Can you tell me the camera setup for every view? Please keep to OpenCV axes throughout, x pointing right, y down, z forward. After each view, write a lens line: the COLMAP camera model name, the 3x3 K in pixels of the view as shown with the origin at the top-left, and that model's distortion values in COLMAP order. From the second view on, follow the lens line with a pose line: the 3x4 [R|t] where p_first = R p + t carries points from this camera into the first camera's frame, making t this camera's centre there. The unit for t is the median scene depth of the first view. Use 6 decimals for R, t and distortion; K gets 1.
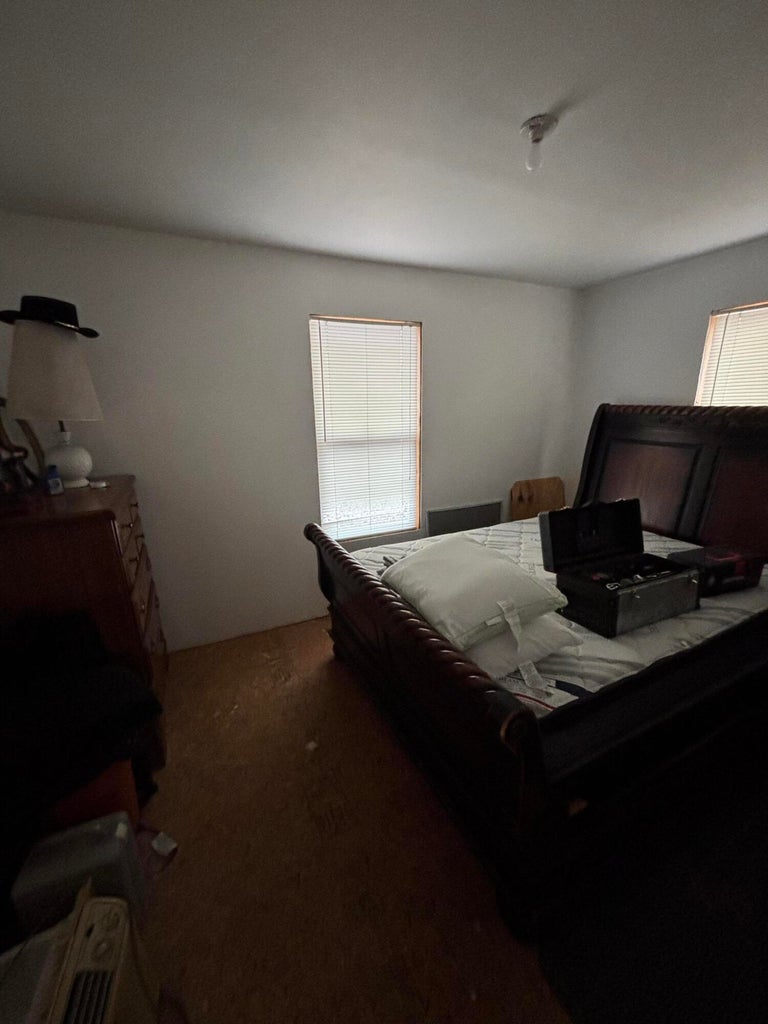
lens RADIAL K [[413.2, 0, 387.1], [0, 413.2, 511.6], [0, 0, 1]] dist [0.001876, -0.000127]
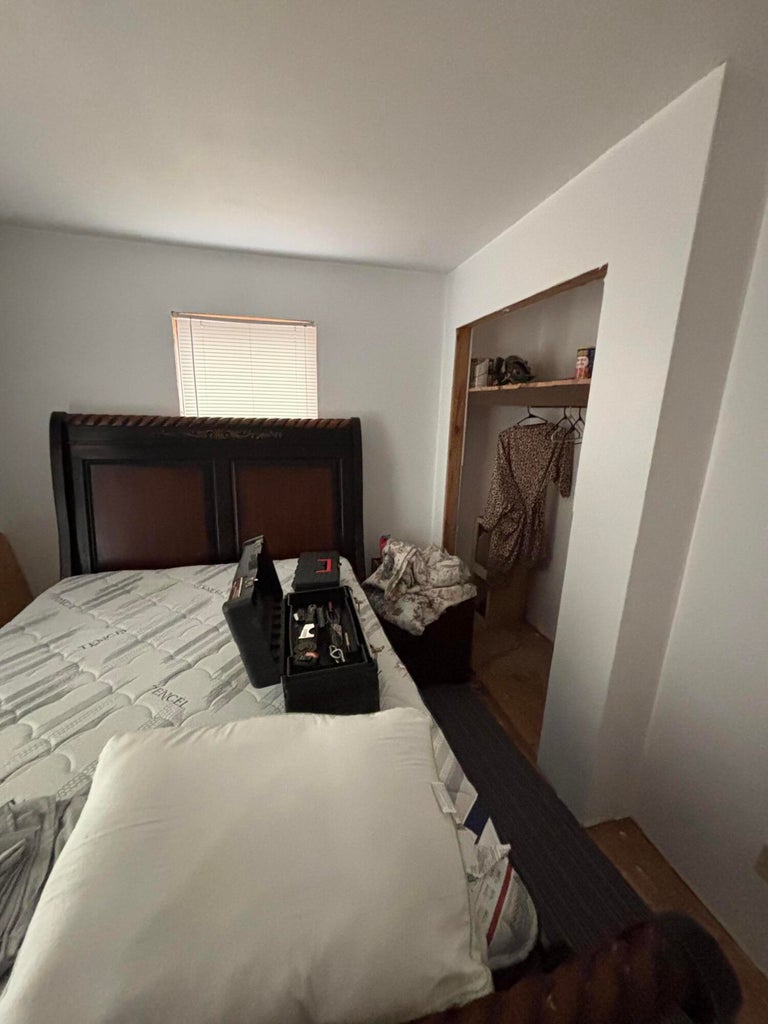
lens RADIAL K [[413.2, 0, 382.7], [0, 413.2, 510.6], [0, 0, 1]] dist [0.001876, -0.000127]
pose [[0.192706, -0.212908, 0.957880, -0.076281], [0.229919, 0.958799, 0.166857, -0.113733], [-0.953940, 0.188081, 0.233718, 0.426675]]
